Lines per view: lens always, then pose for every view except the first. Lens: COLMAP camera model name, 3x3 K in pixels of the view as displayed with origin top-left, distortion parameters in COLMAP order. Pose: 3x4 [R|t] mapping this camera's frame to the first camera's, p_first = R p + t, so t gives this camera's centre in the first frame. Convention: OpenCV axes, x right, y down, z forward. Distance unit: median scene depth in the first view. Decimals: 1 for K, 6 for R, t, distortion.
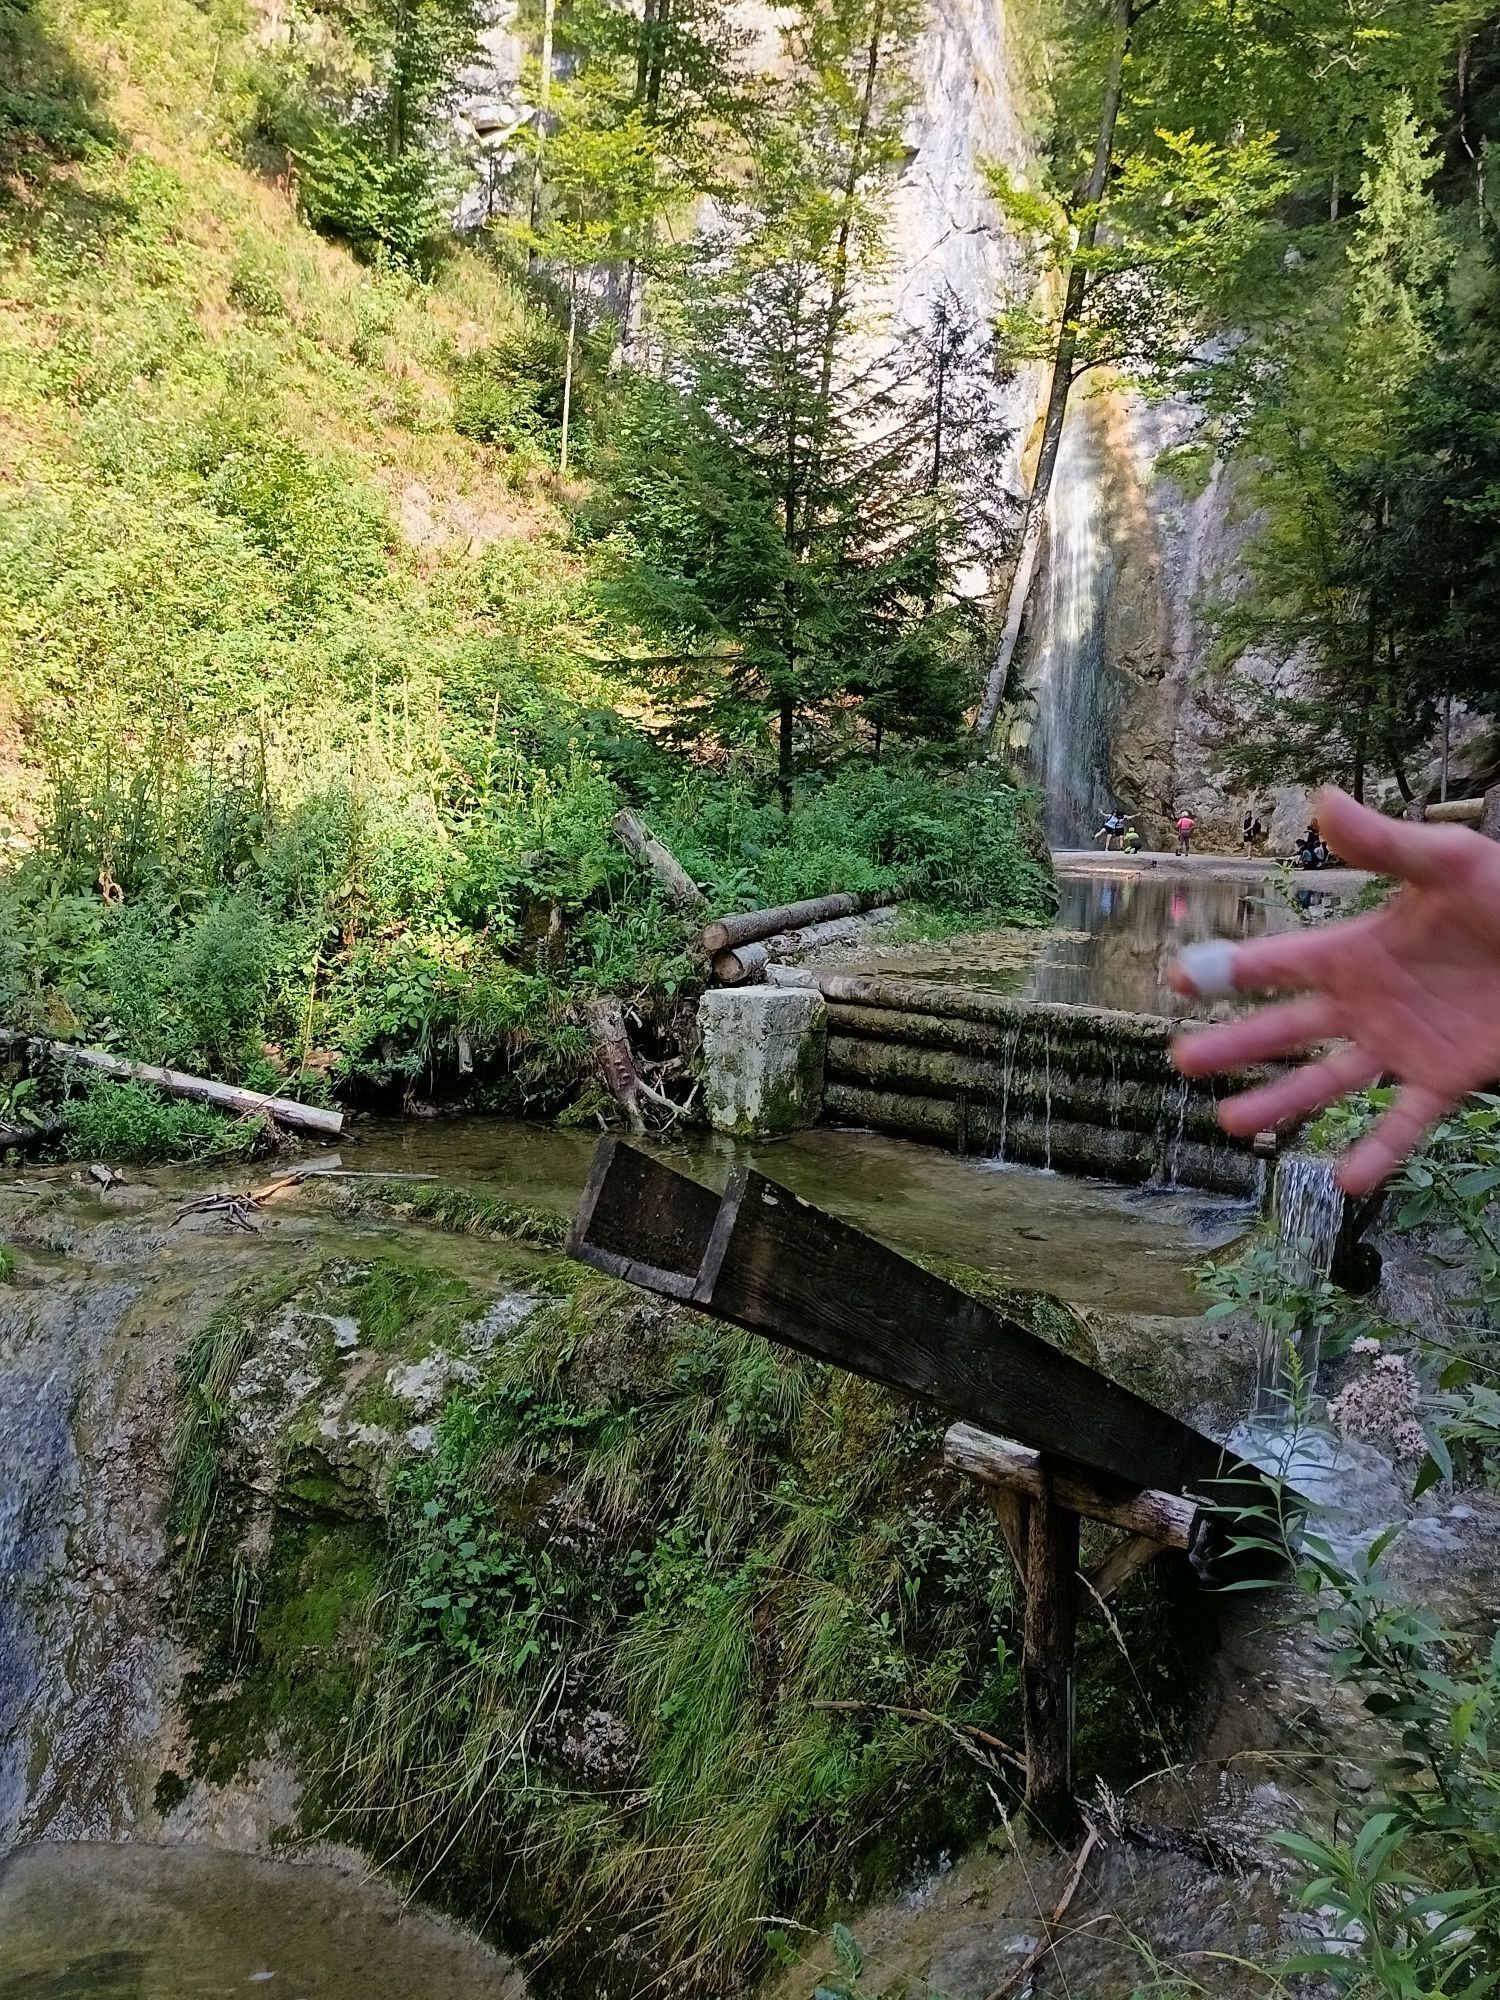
lens RADIAL K [[1649.8, 0, 751.5], [0, 1649.8, 1000.2], [0, 0, 1]] dist [0.039726, -0.004057]
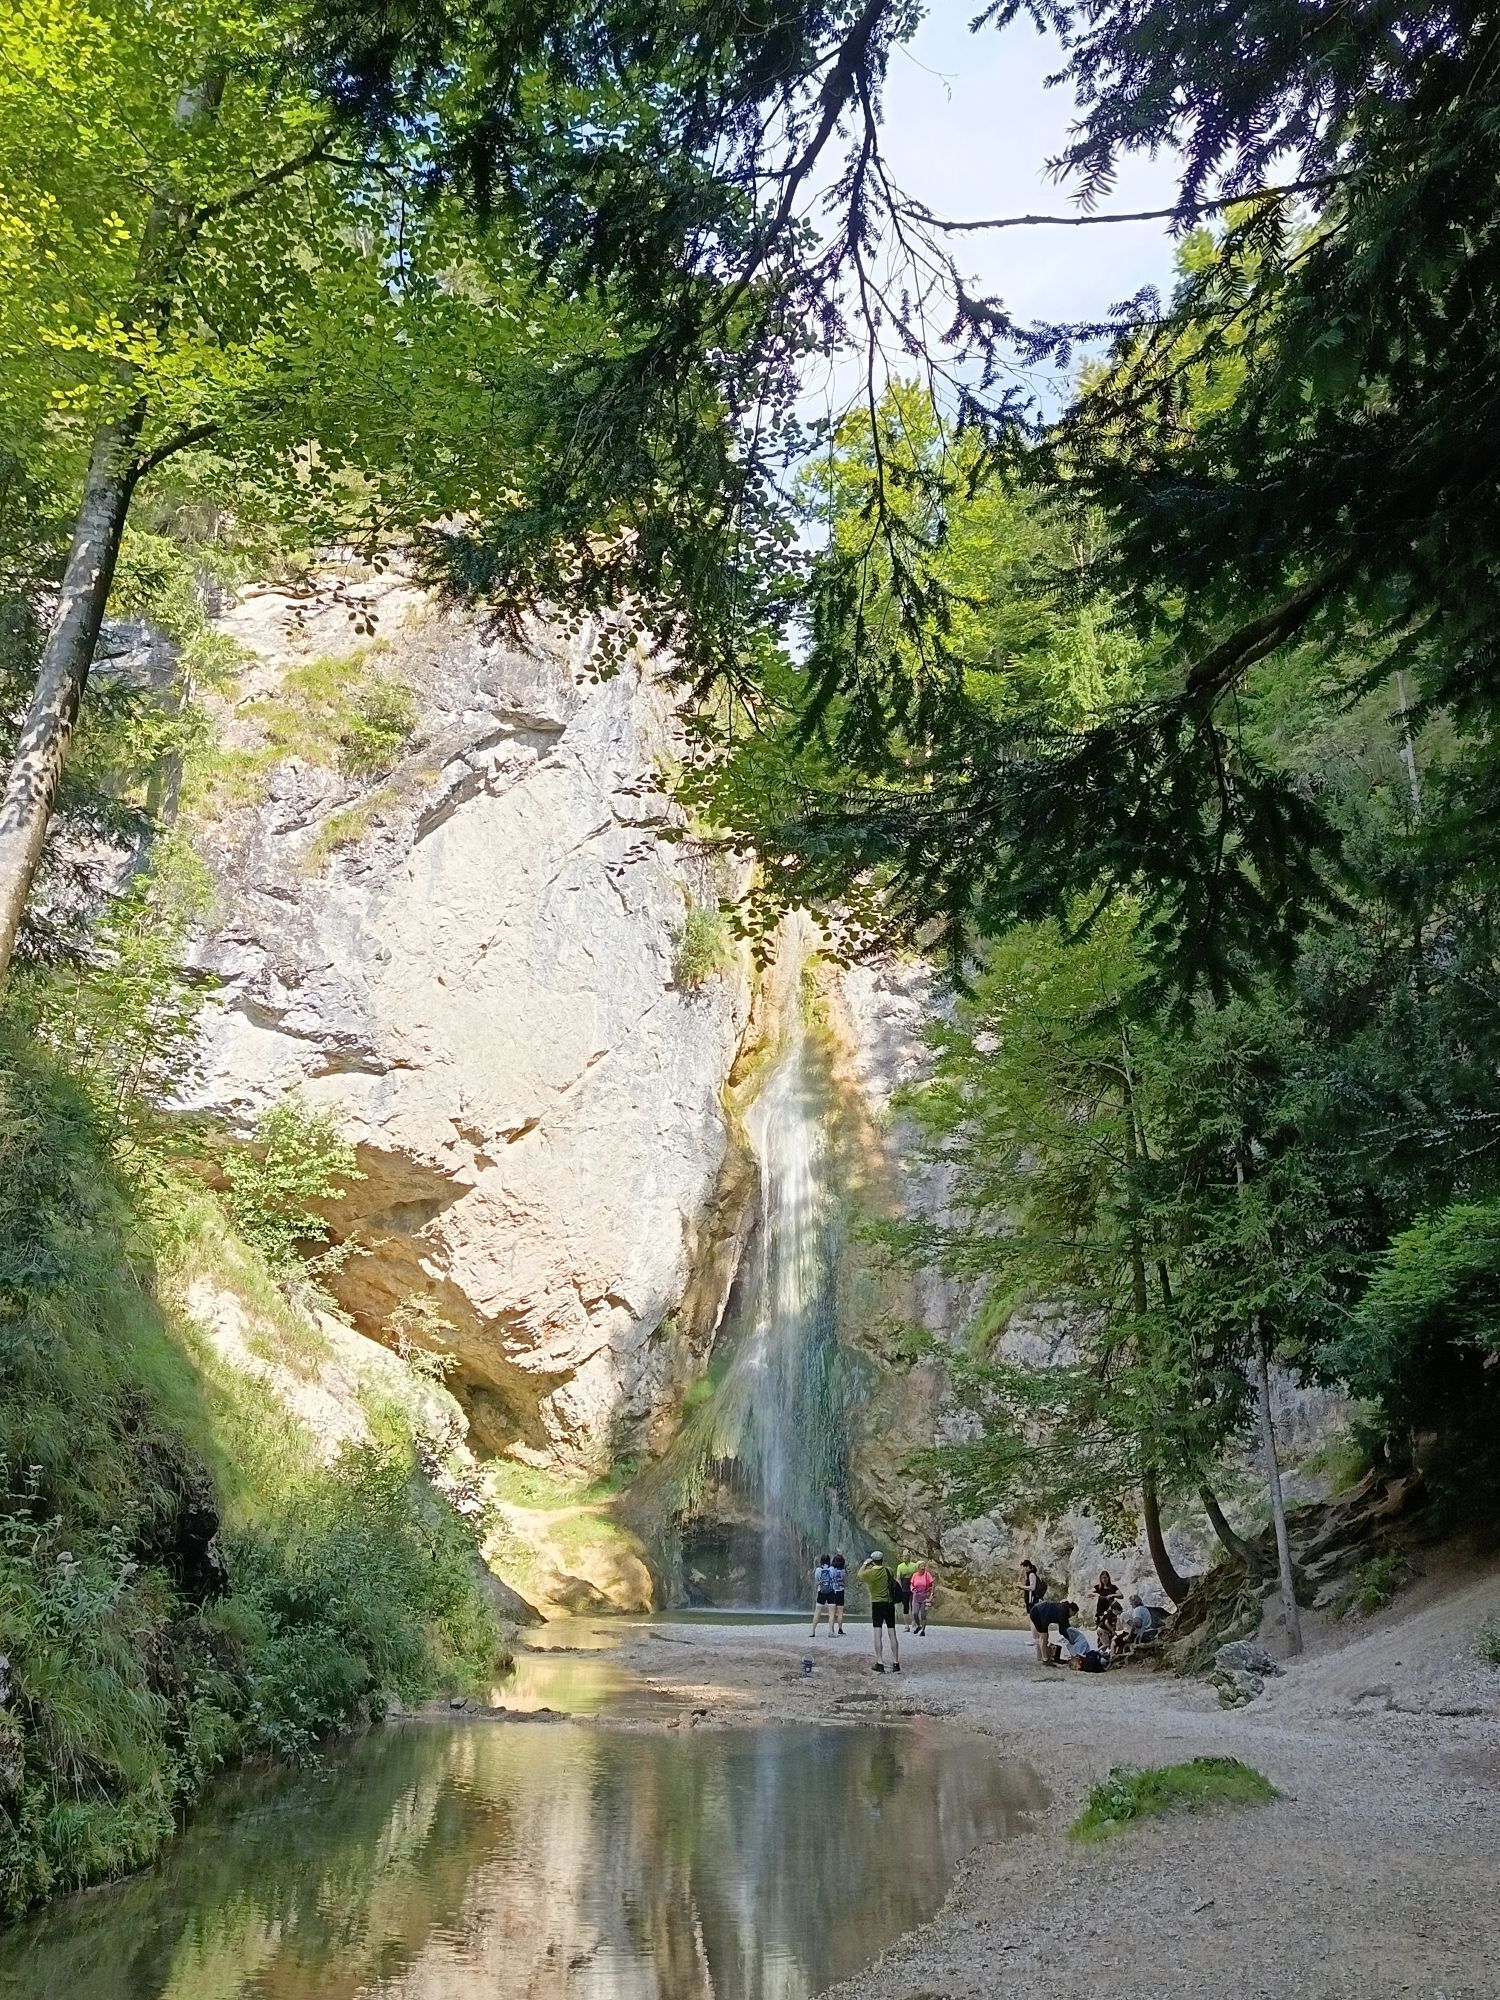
lens RADIAL K [[1649.8, 0, 749.5], [0, 1649.8, 1000.0], [0, 0, 1]] dist [0.039726, -0.004057]
pose [[0.996598, 0.012070, 0.081532, 0.110596], [0.022521, 0.911699, -0.410242, -0.039342], [-0.079284, 0.410682, 0.908325, 0.259351]]
